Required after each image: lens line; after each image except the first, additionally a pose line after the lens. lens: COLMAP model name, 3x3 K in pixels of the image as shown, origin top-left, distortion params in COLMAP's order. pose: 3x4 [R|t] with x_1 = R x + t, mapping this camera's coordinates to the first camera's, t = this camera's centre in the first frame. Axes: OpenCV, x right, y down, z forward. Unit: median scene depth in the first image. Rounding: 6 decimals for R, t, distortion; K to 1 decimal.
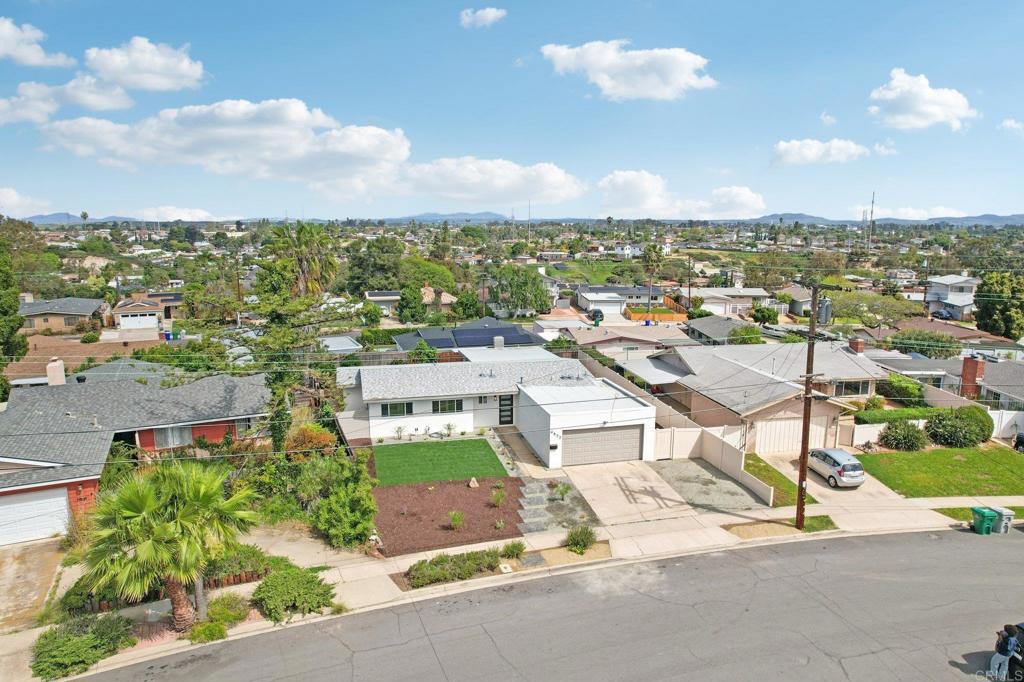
lens RADIAL K [[674.1, 0, 517.3], [0, 674.1, 328.9], [0, 0, 1]] dist [-0.076617, 0.067024]
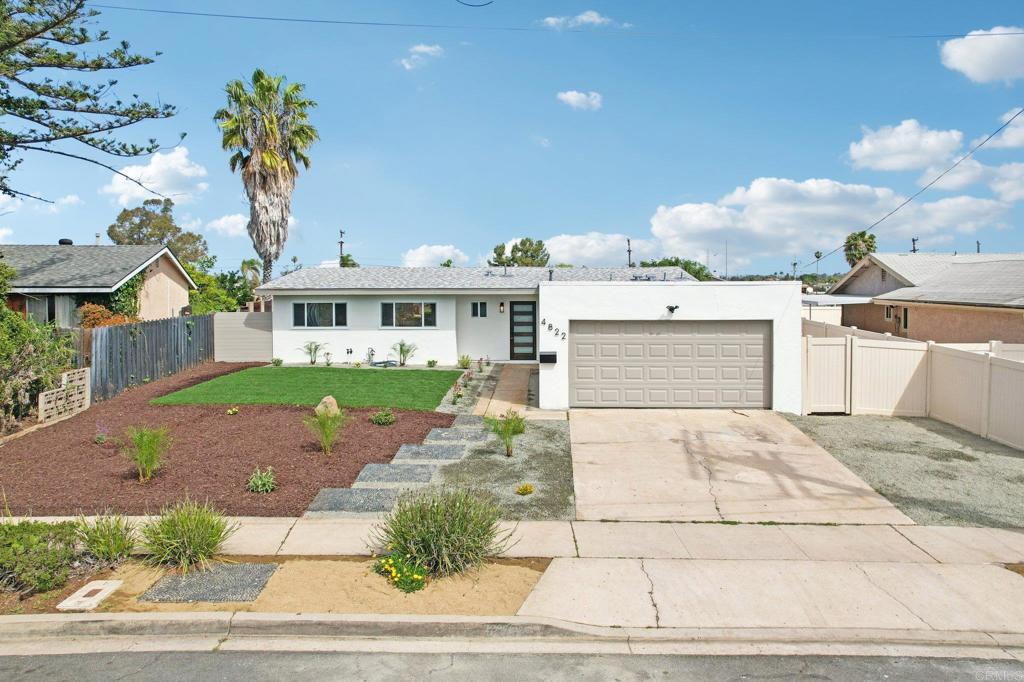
lens RADIAL K [[674.1, 0, 517.3], [0, 674.1, 328.9], [0, 0, 1]] dist [-0.076617, 0.067024]
pose [[0.955181, 0.009943, -0.295855, 0.166846], [-0.037511, 0.995445, -0.087651, 0.198952], [0.293635, 0.094820, 0.951203, 0.584164]]
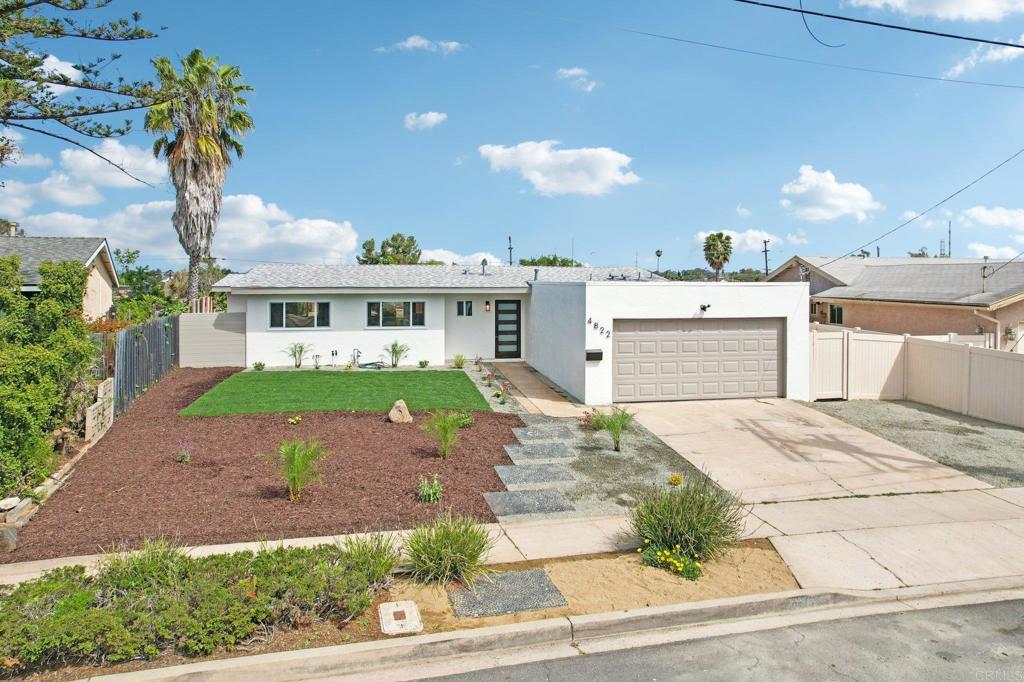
lens RADIAL K [[679.4, 0, 513.5], [0, 679.4, 317.3], [0, 0, 1]] dist [-0.075632, 0.058922]
pose [[0.997393, -0.001935, -0.072130, 0.033170], [-0.005616, 0.994526, -0.104339, 0.200899], [0.071938, 0.104472, 0.991923, 0.547700]]
